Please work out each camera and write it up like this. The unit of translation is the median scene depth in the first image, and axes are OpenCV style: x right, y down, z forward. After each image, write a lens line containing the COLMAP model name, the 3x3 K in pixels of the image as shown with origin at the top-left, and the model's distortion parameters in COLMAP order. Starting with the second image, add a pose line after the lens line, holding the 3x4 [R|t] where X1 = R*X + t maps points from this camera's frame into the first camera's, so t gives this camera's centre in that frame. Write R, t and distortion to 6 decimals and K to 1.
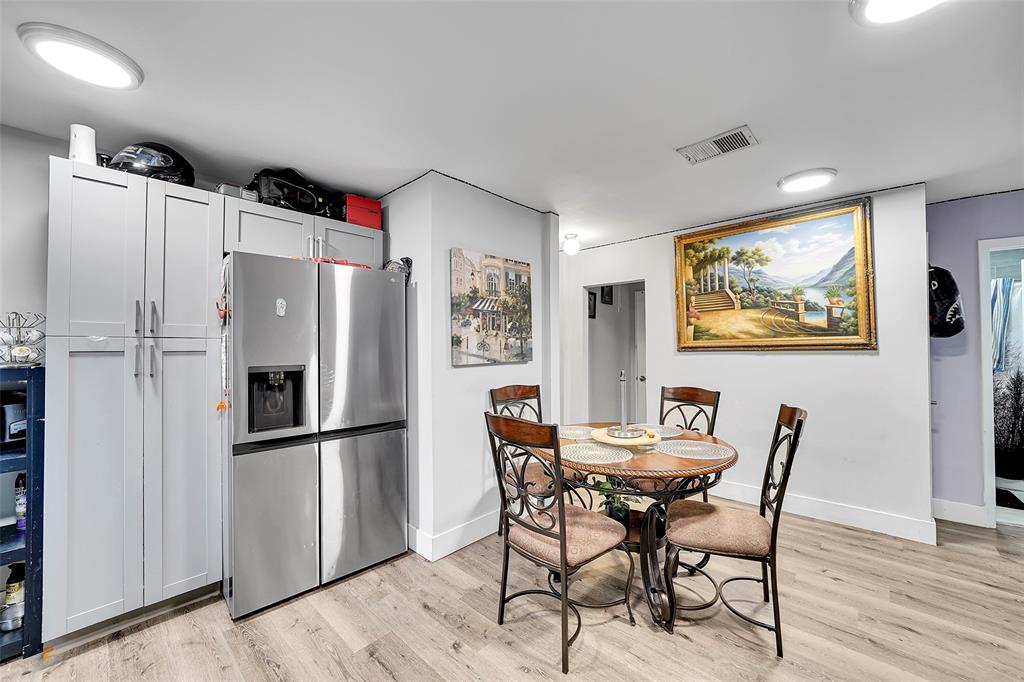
lens RADIAL K [[398.9, 0, 513.7], [0, 398.9, 343.8], [0, 0, 1]] dist [-0.001606, -0.000092]
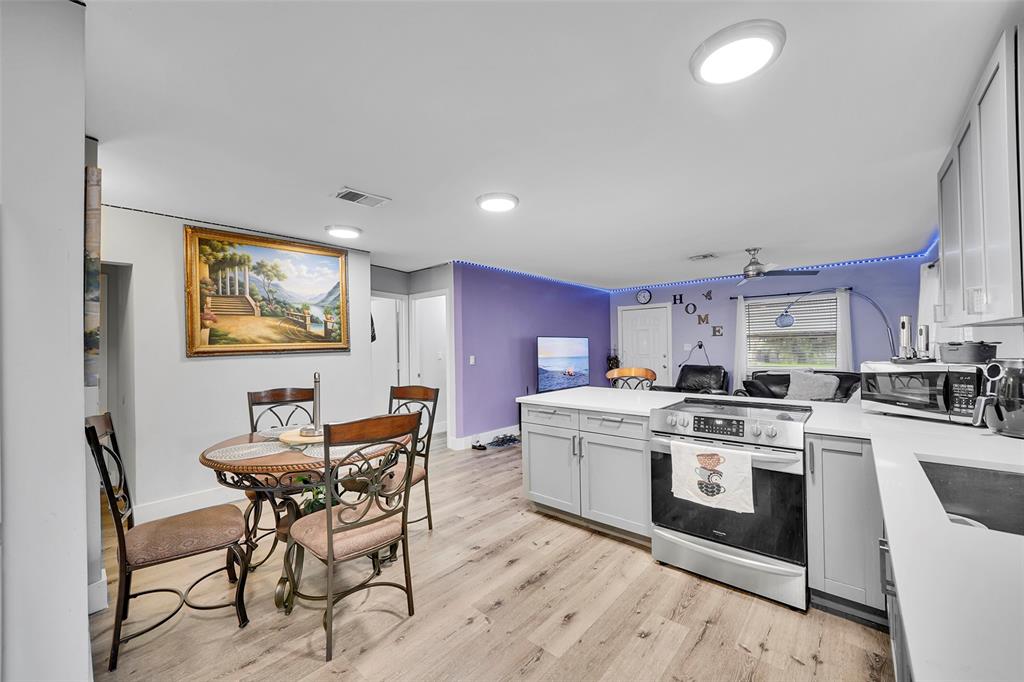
lens RADIAL K [[398.9, 0, 513.7], [0, 398.9, 343.8], [0, 0, 1]] dist [-0.001606, -0.000092]
pose [[-0.006068, 0.009064, 0.999941, -0.518995], [0.000449, 0.999959, -0.009062, -0.001573], [-0.999981, 0.000394, -0.006072, 0.317557]]
